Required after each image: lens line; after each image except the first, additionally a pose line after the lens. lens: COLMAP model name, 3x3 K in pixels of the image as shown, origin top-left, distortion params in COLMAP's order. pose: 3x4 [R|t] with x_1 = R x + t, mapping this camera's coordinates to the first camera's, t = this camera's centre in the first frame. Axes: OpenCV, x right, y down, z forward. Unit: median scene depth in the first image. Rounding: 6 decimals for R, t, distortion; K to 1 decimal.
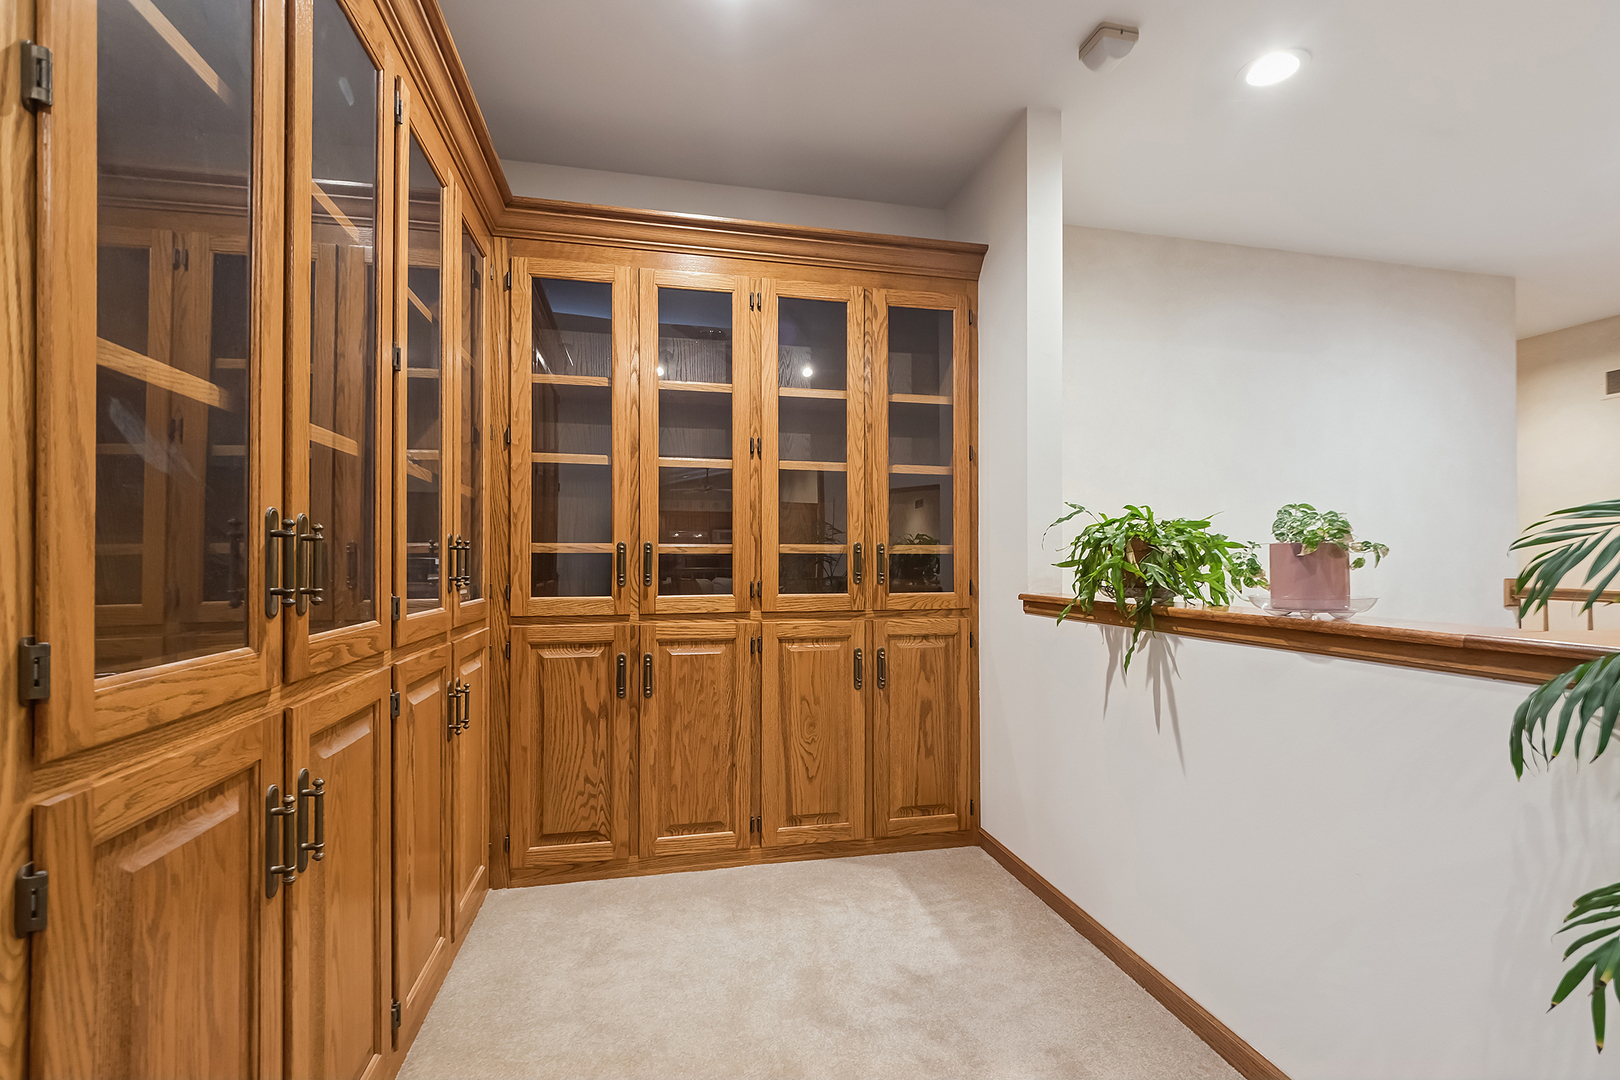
lens RADIAL K [[697.2, 0, 808.3], [0, 697.2, 552.5], [0, 0, 1]] dist [0.001375, -0.000127]
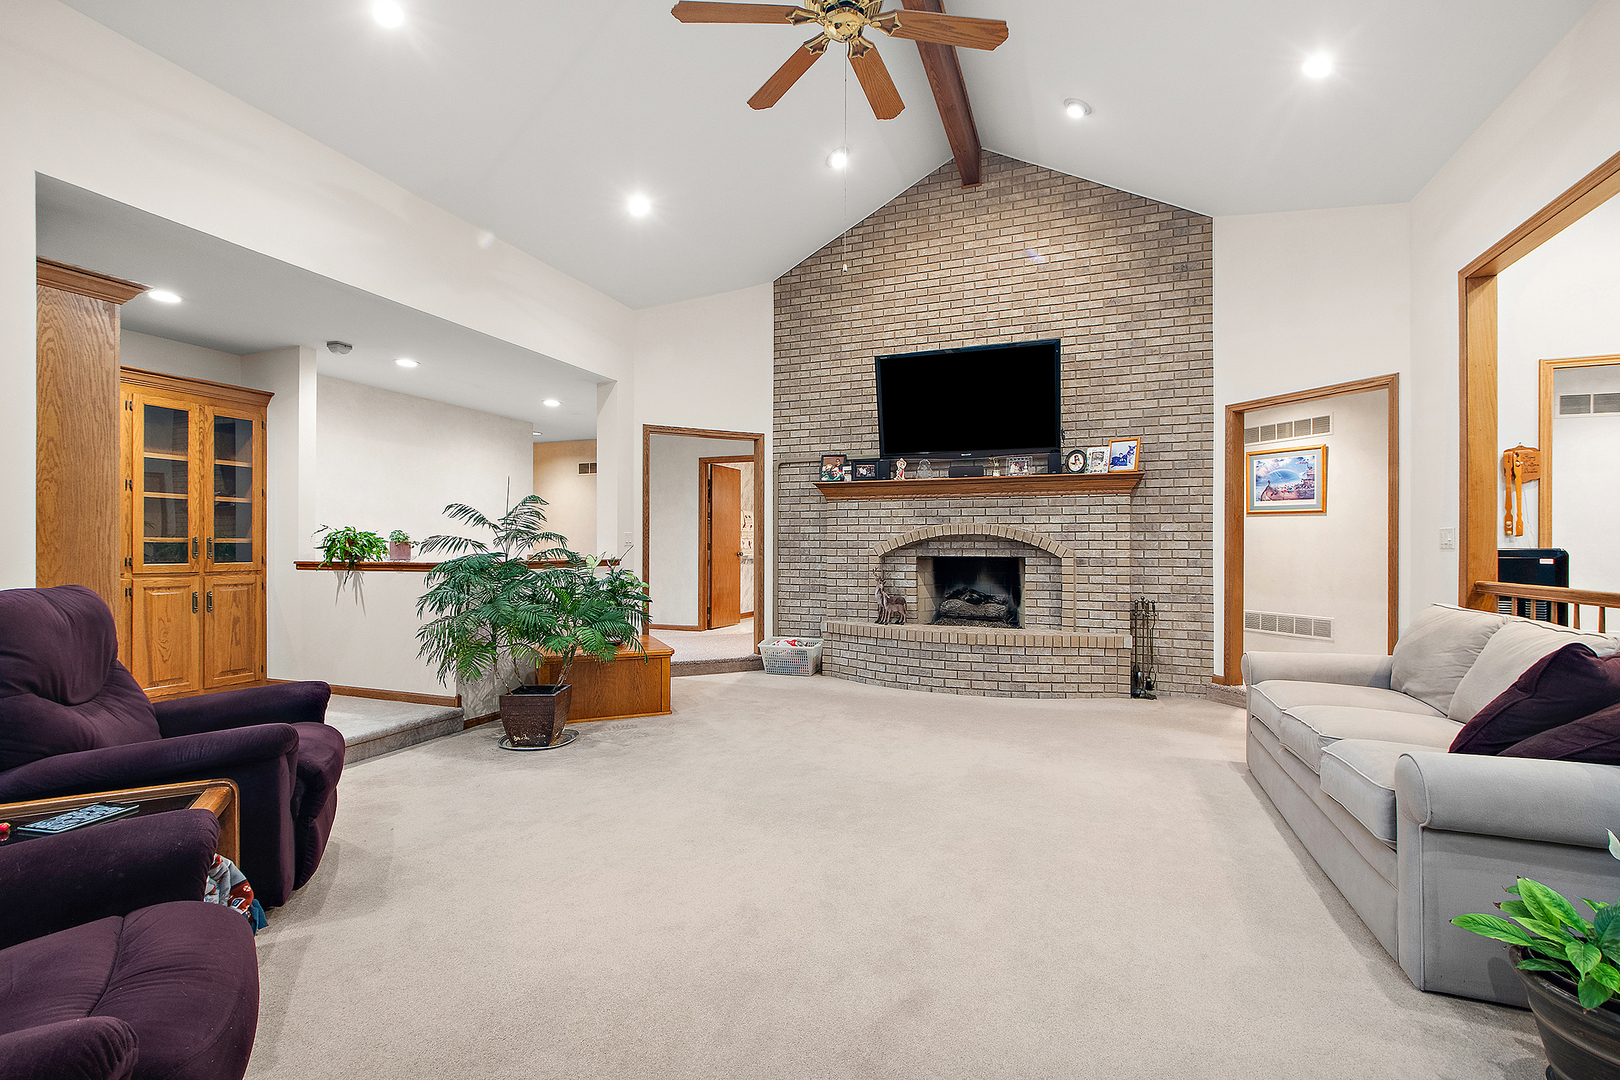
lens RADIAL K [[719.5, 0, 807.6], [0, 719.5, 546.7], [0, 0, 1]] dist [-0.000992, -0.000672]
pose [[0.547173, 0.002410, 0.837016, -0.664220], [-0.009125, 0.999954, 0.003086, -0.008683], [-0.836970, -0.009327, 0.547169, -1.500100]]
